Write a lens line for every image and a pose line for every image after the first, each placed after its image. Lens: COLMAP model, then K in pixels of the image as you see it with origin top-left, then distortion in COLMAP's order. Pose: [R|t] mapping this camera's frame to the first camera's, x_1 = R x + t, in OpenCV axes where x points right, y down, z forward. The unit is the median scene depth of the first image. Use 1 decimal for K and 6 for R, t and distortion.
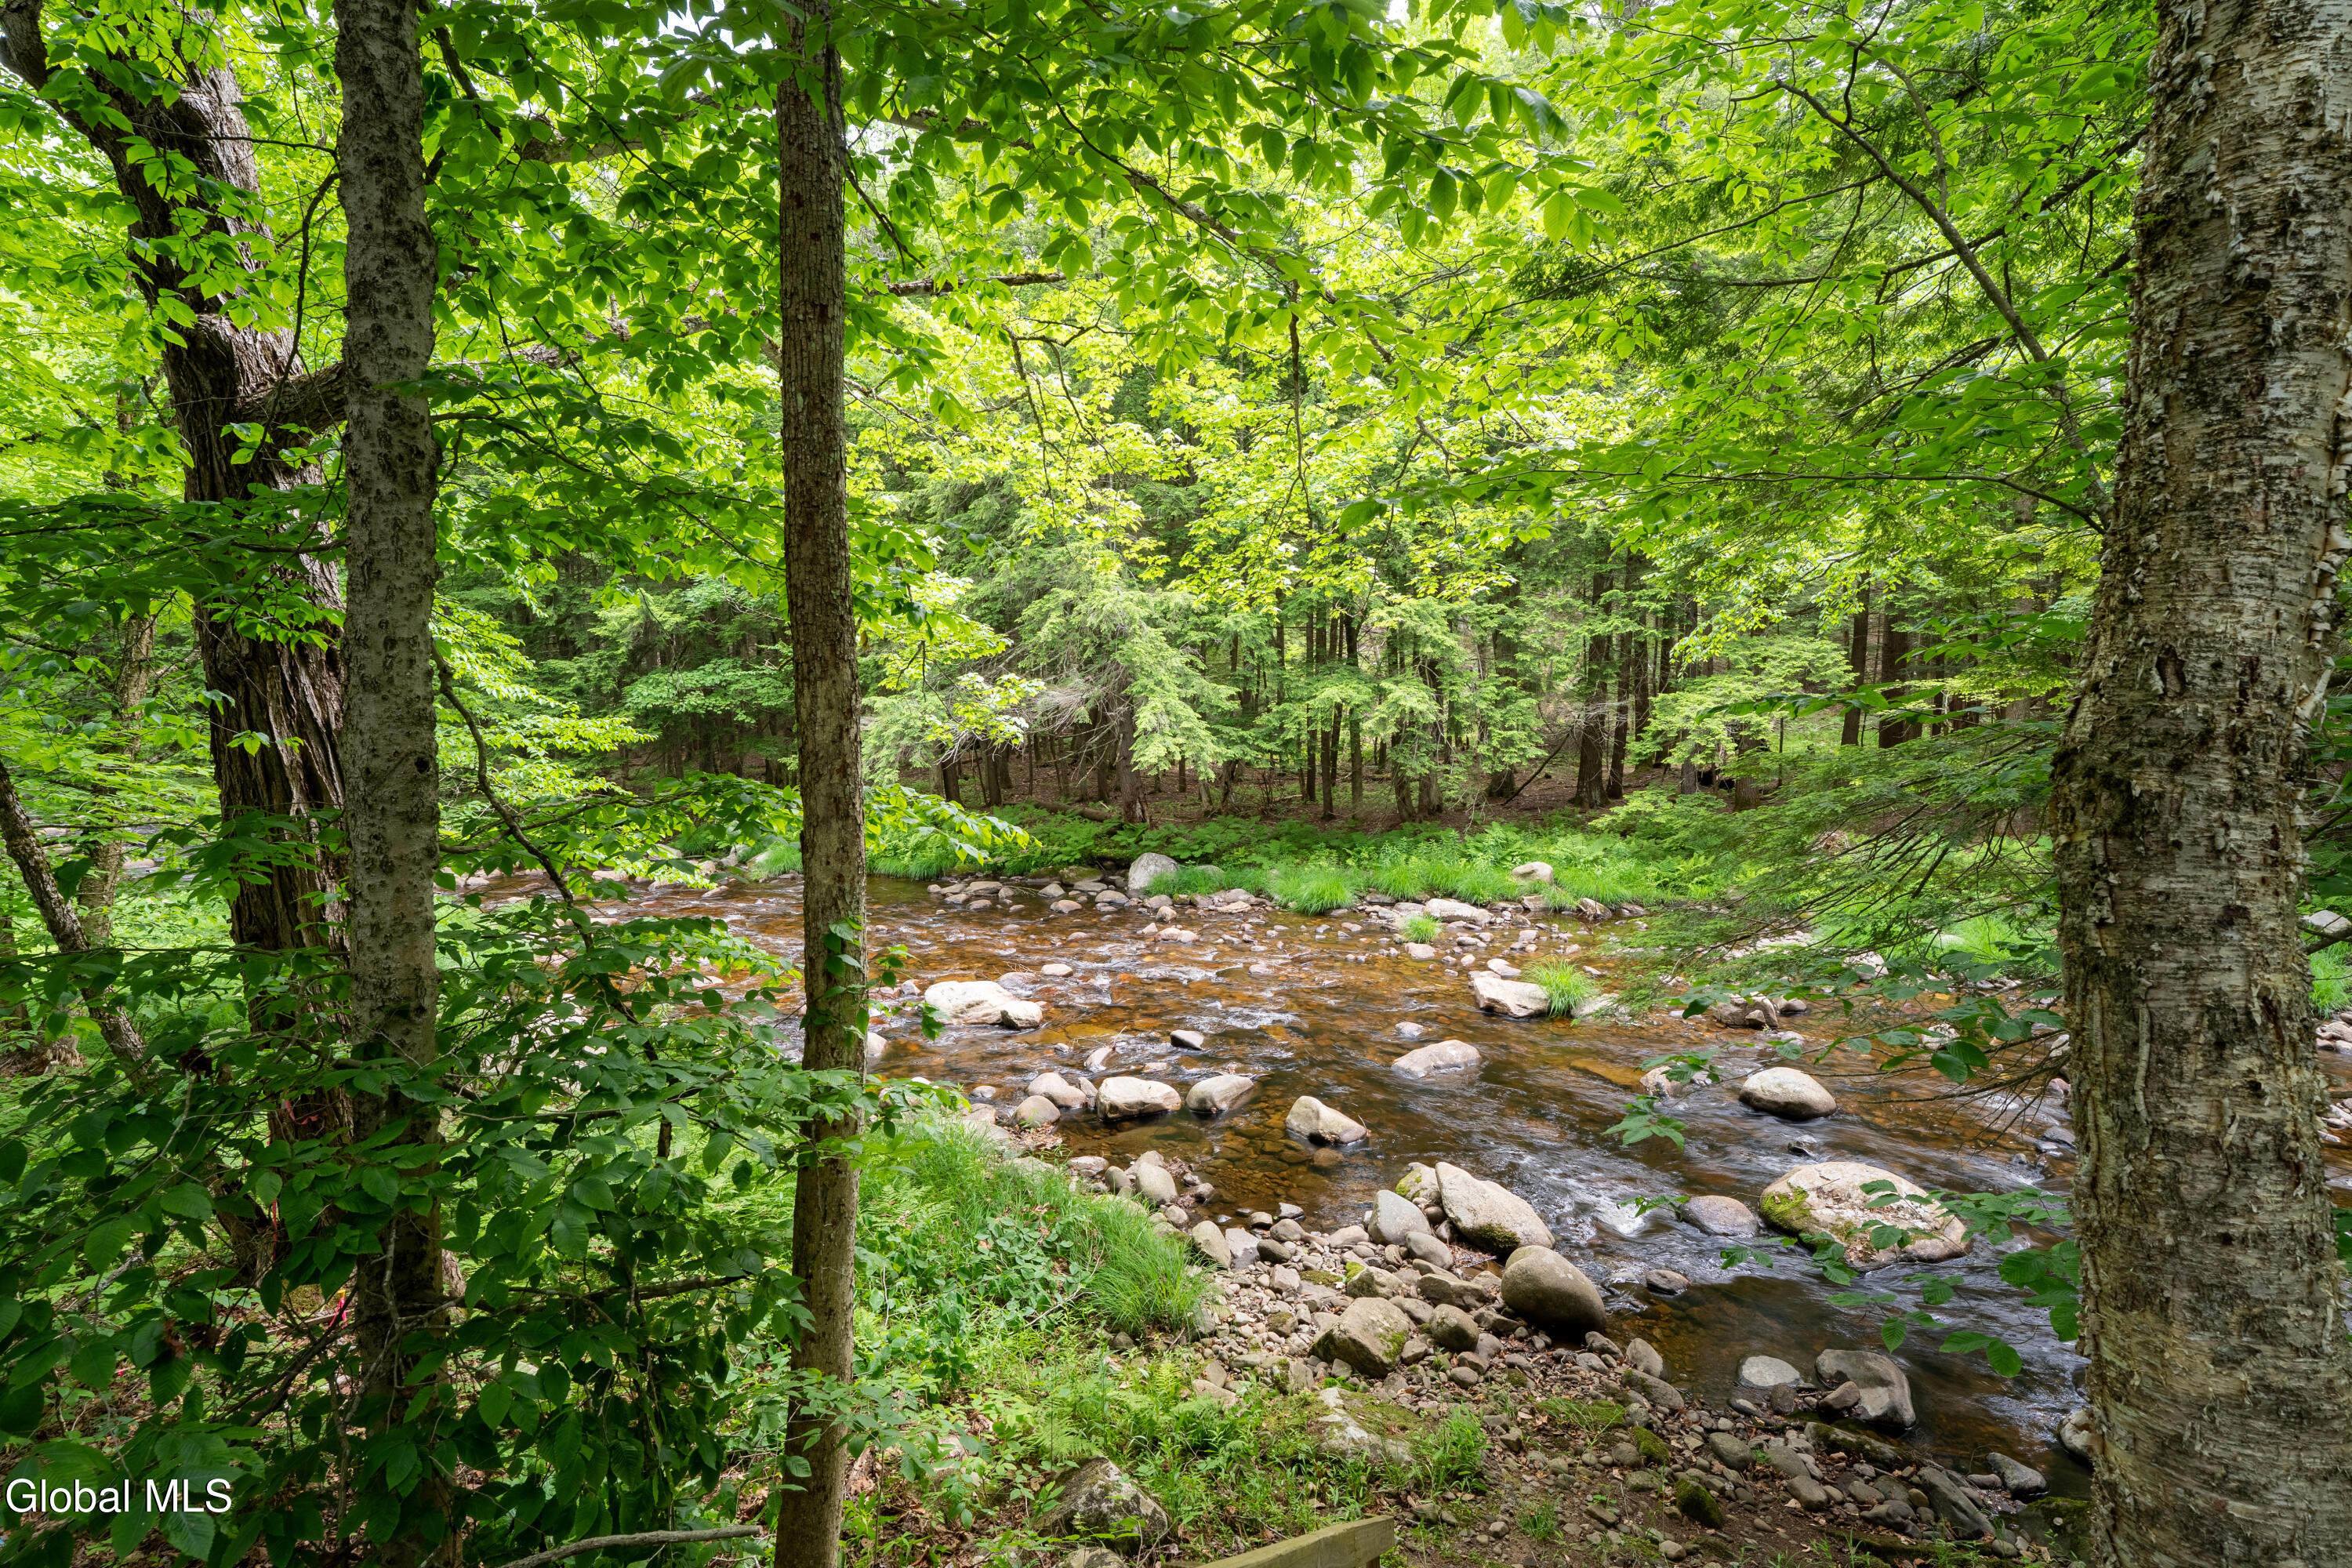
lens RADIAL K [[1094.5, 0, 1176.4], [0, 1094.5, 777.8], [0, 0, 1]] dist [-0.019781, -0.000760]
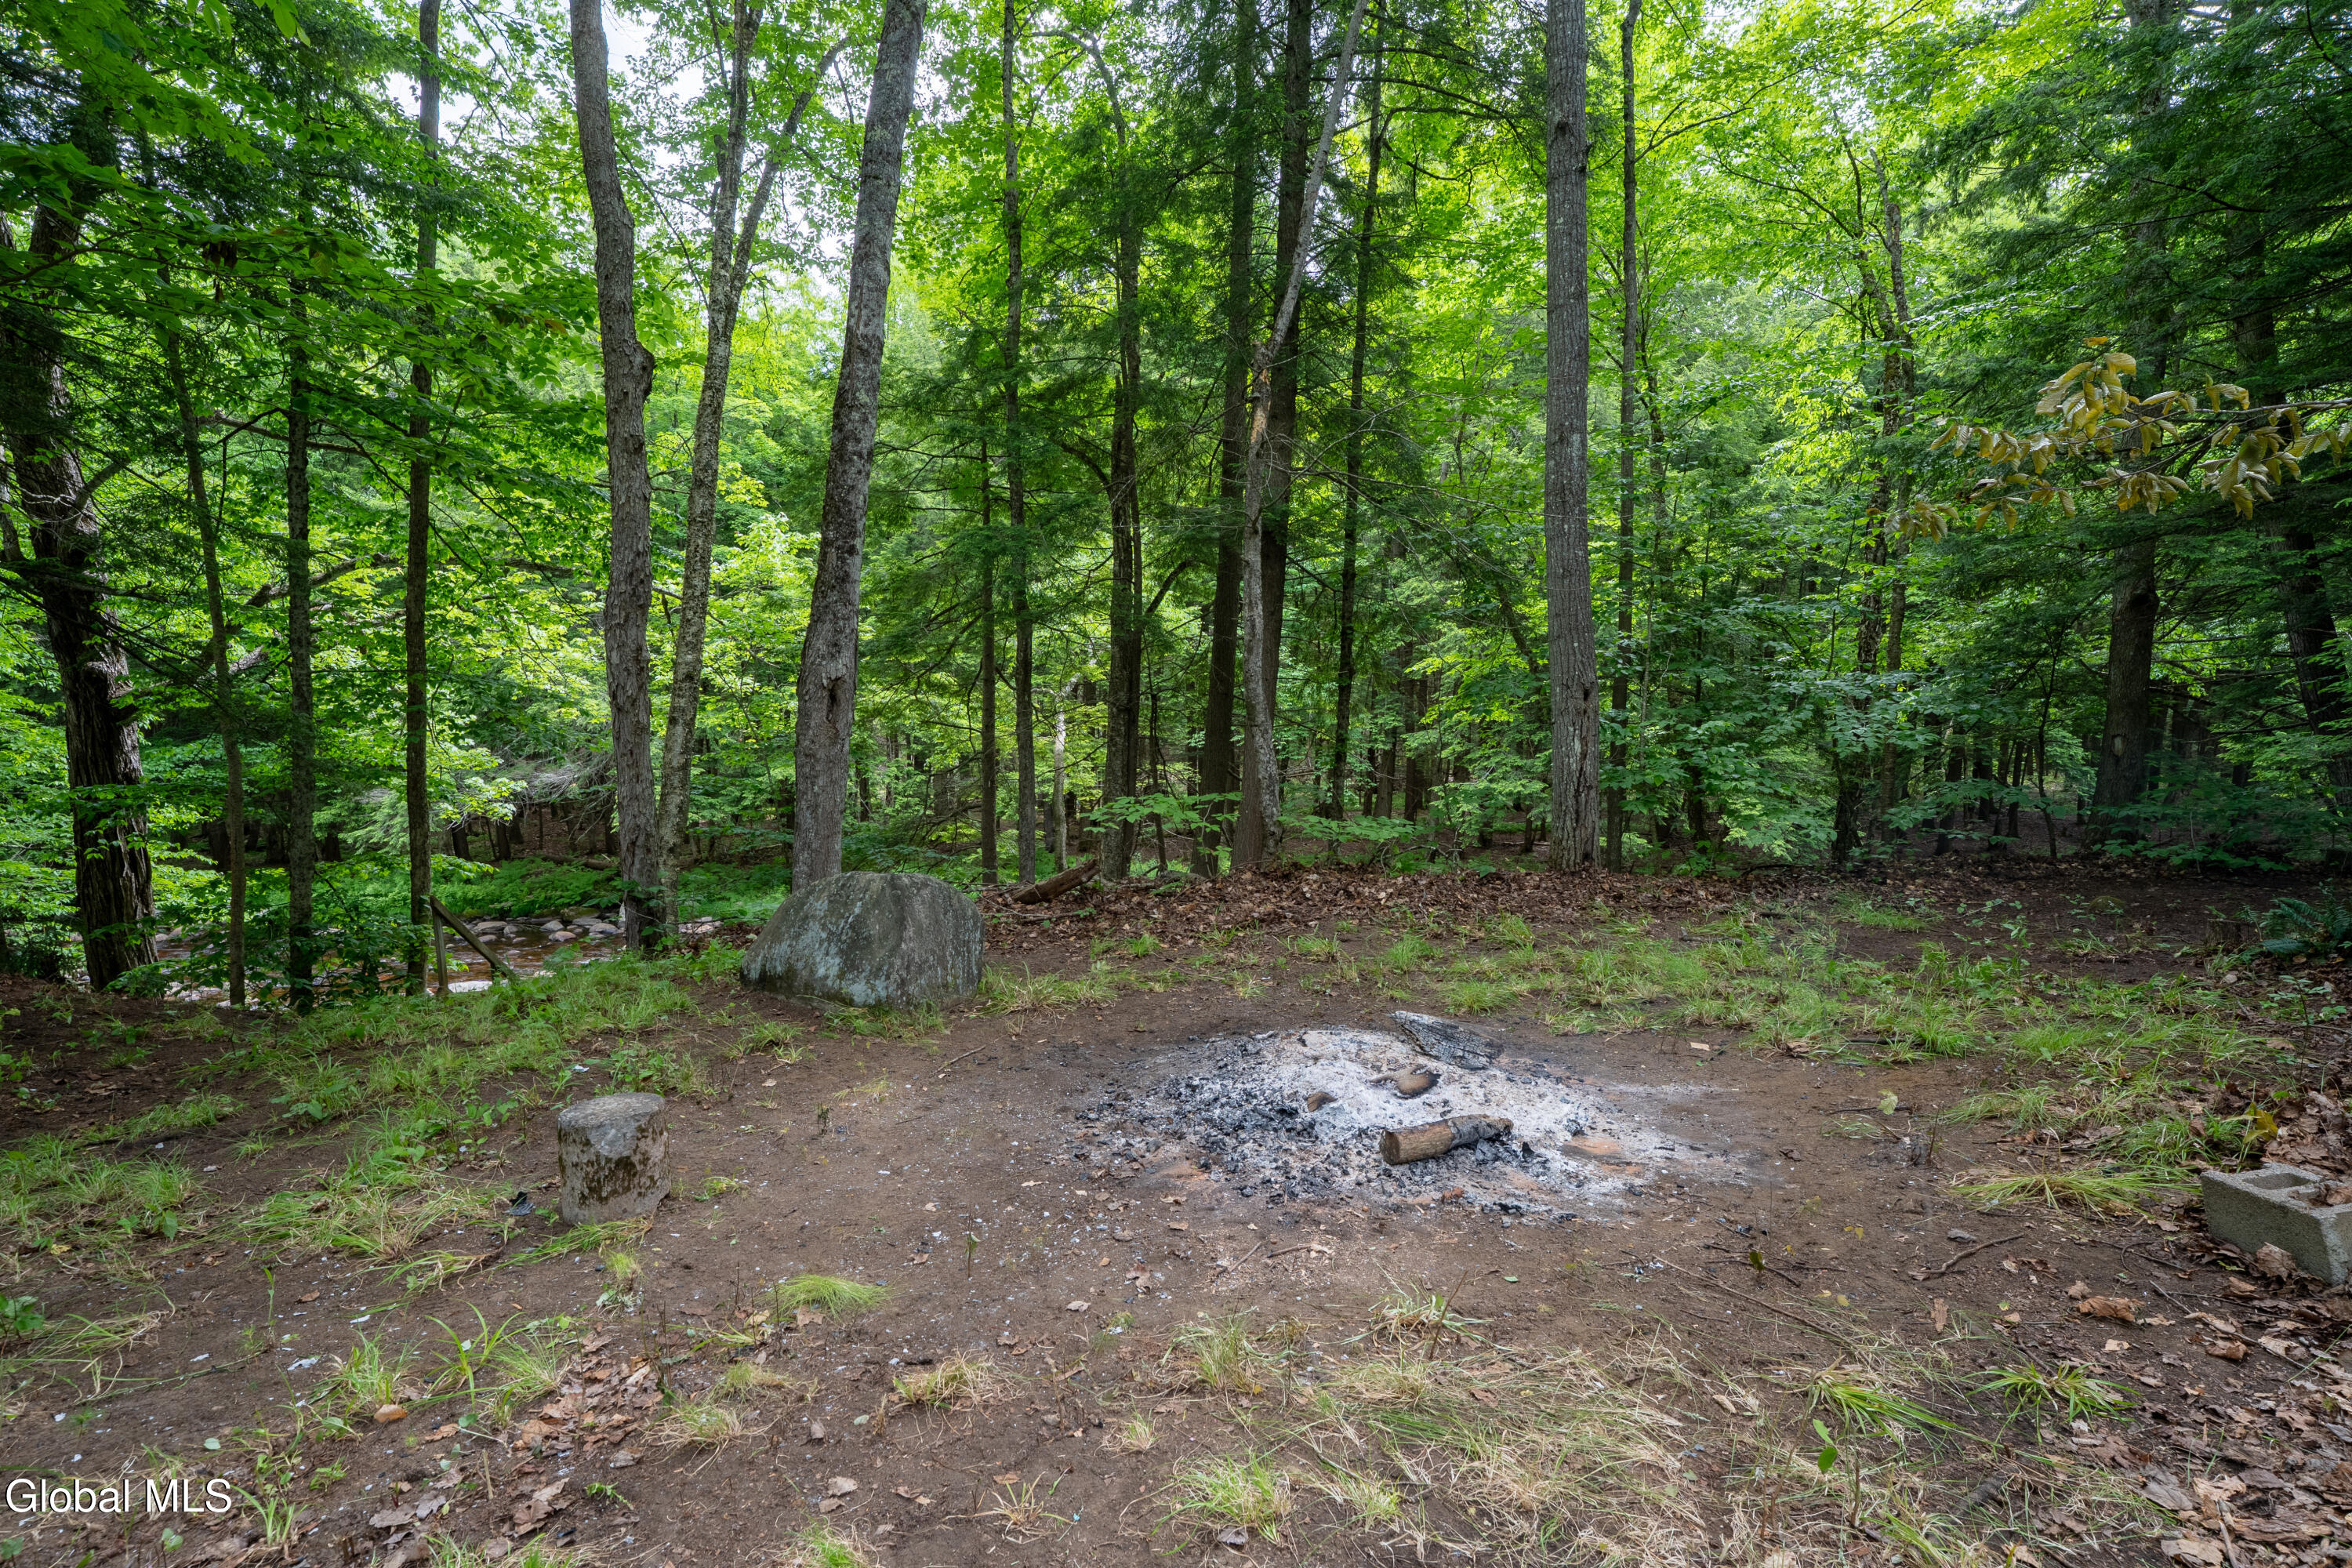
lens RADIAL K [[1094.5, 0, 1174.5], [0, 1094.5, 798.1], [0, 0, 1]] dist [-0.019781, -0.000760]
pose [[0.929332, -0.009230, 0.369129, 0.099441], [0.015989, 0.999756, -0.015255, -0.014909], [-0.368898, 0.020078, 0.929253, -0.469809]]
